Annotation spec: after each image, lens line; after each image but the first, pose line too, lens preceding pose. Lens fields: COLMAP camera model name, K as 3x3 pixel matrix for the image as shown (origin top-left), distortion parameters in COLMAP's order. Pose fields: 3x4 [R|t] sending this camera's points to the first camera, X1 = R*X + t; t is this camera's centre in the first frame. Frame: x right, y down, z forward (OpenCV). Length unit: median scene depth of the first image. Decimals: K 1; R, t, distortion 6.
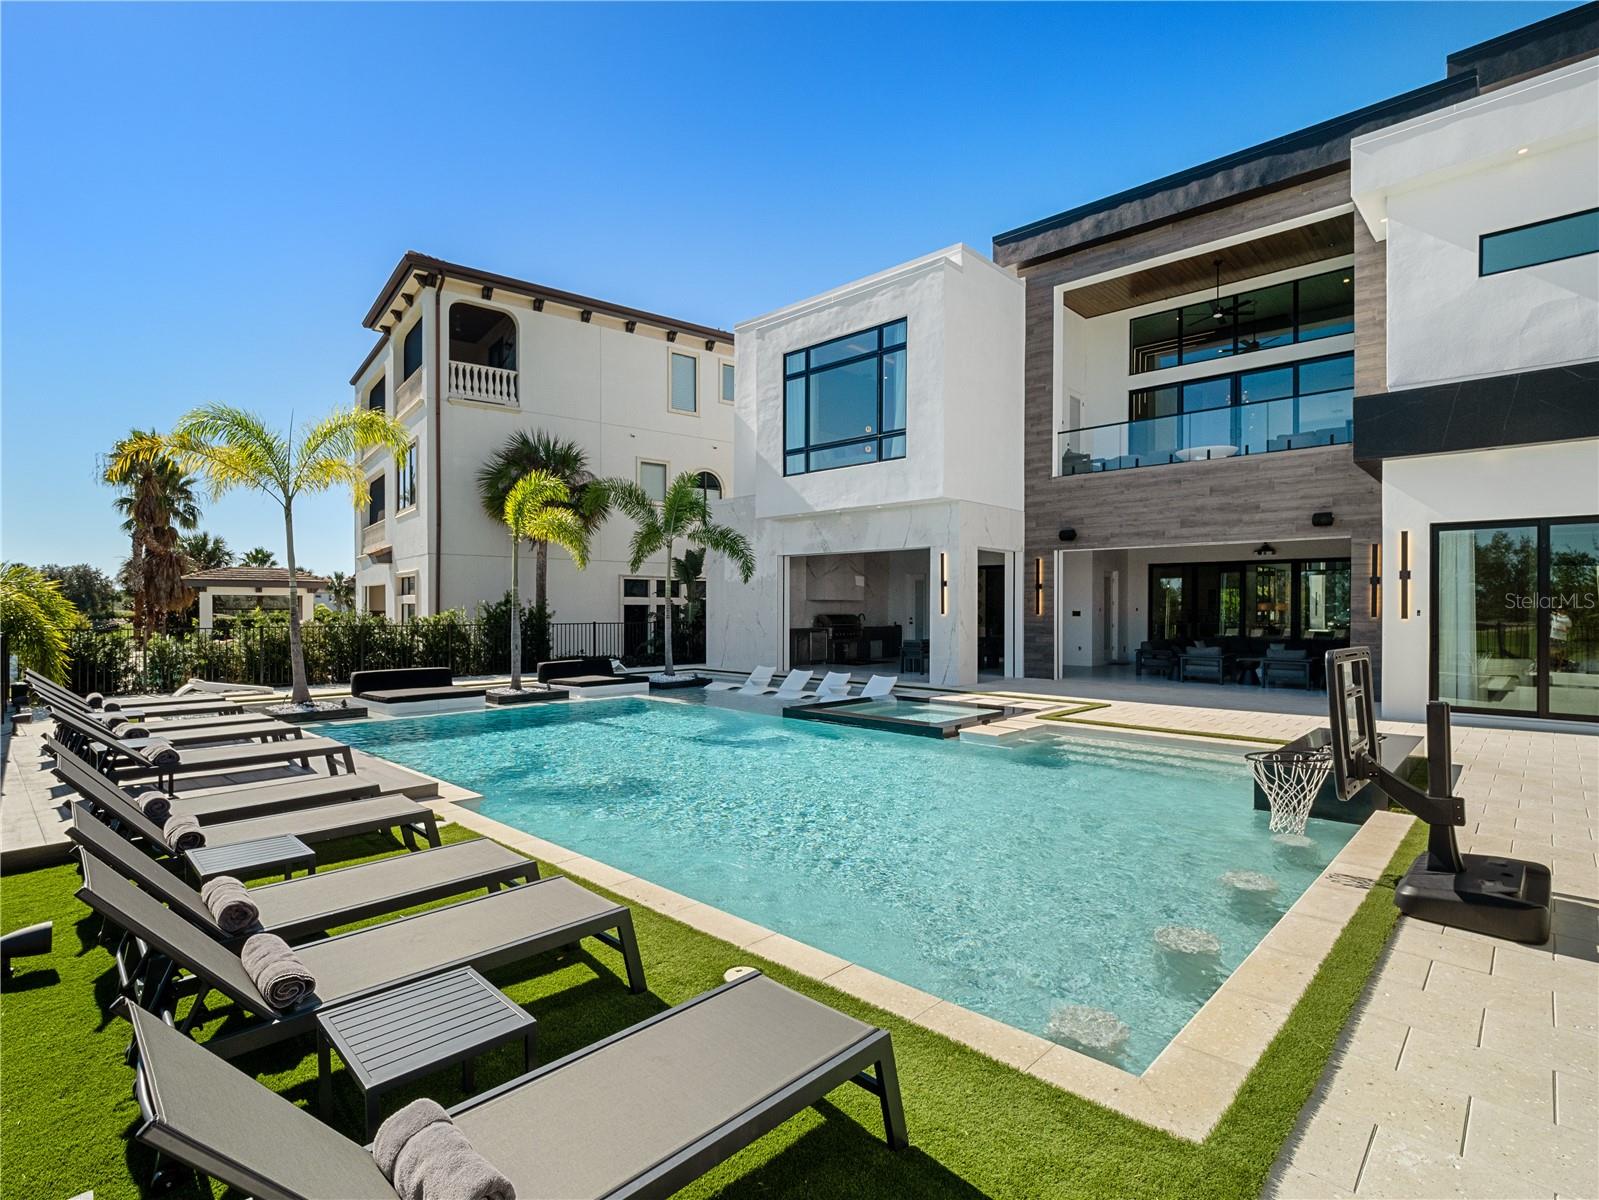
lens RADIAL K [[812.5, 0, 803.5], [0, 812.5, 609.8], [0, 0, 1]] dist [-0.002137, -0.002132]
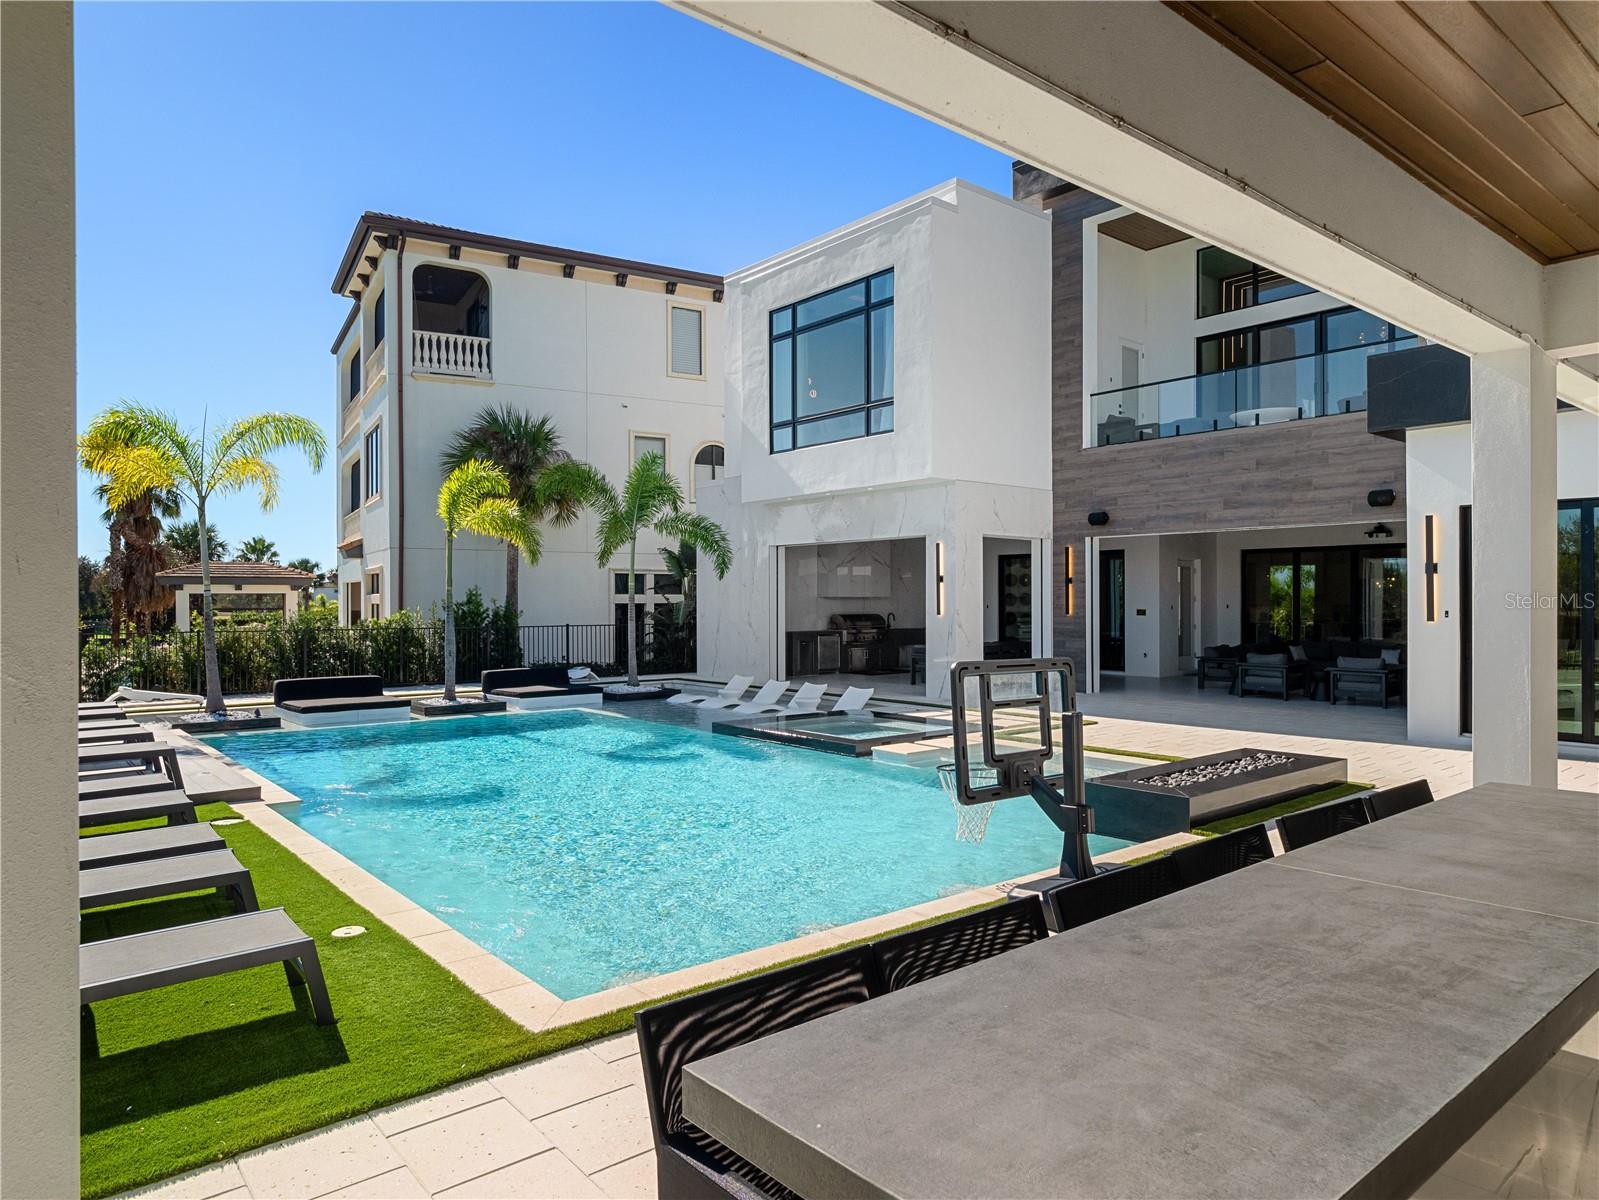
lens RADIAL K [[1038.3, 0, 797.9], [0, 1038.3, 596.9], [0, 0, 1]] dist [-0.005303, 0.005914]
pose [[0.991816, -0.005935, -0.127534, 0.149065], [0.005096, 0.999963, -0.006909, -0.006162], [0.127571, 0.006202, 0.991810, -0.085047]]
